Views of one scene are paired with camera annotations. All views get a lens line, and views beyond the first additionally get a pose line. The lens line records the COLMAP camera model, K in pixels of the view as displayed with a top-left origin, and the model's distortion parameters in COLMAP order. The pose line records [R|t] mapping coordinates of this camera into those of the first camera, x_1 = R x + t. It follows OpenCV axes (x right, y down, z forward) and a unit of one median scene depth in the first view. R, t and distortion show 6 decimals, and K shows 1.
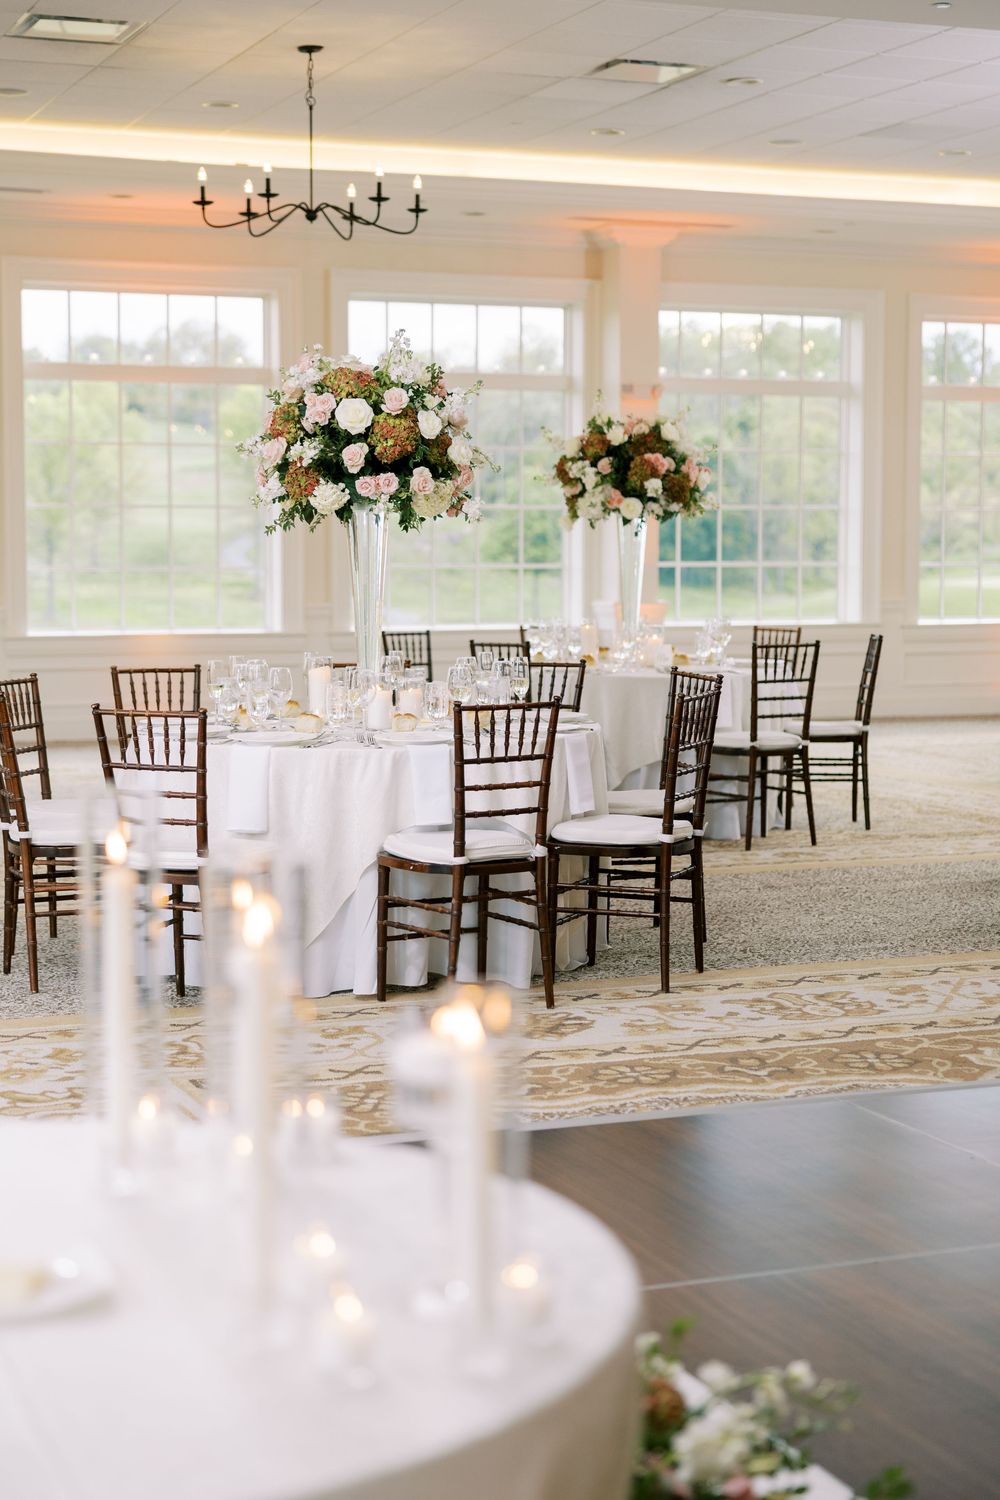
lens RADIAL K [[2759.8, 0, 500.0], [0, 2759.8, 750.0], [0, 0, 1]] dist [0.014782, 0.050541]
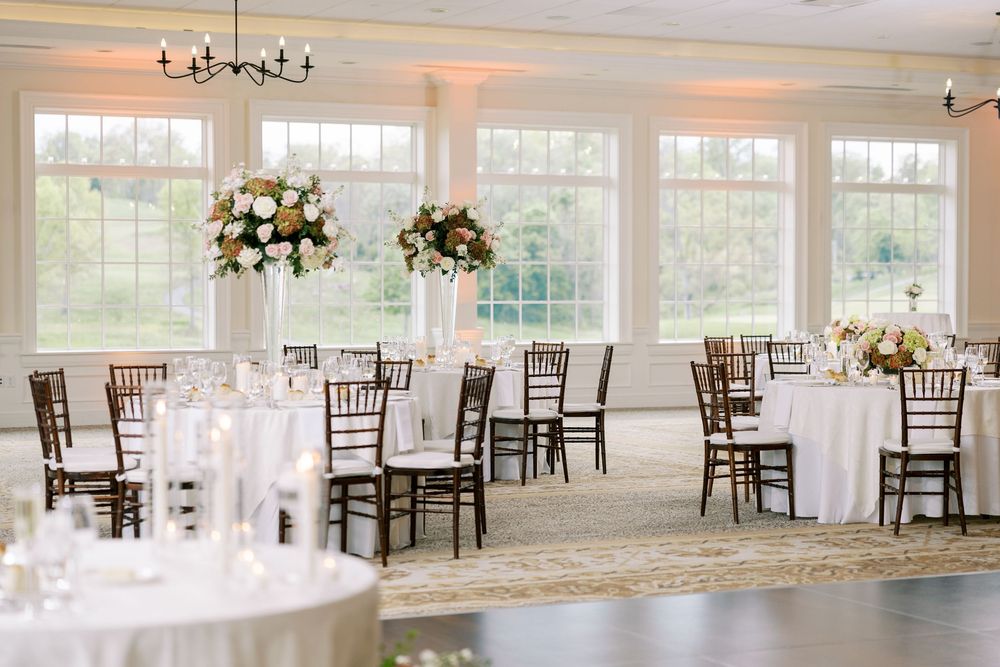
lens RADIAL K [[2118.1, 0, 500.0], [0, 2118.1, 333.5], [0, 0, 1]] dist [0.040330, 0.060561]
pose [[0.998372, -0.003832, 0.056909, 0.013991], [0.006929, 0.998499, -0.054327, 0.021619], [-0.056615, 0.054633, 0.996900, -0.243837]]
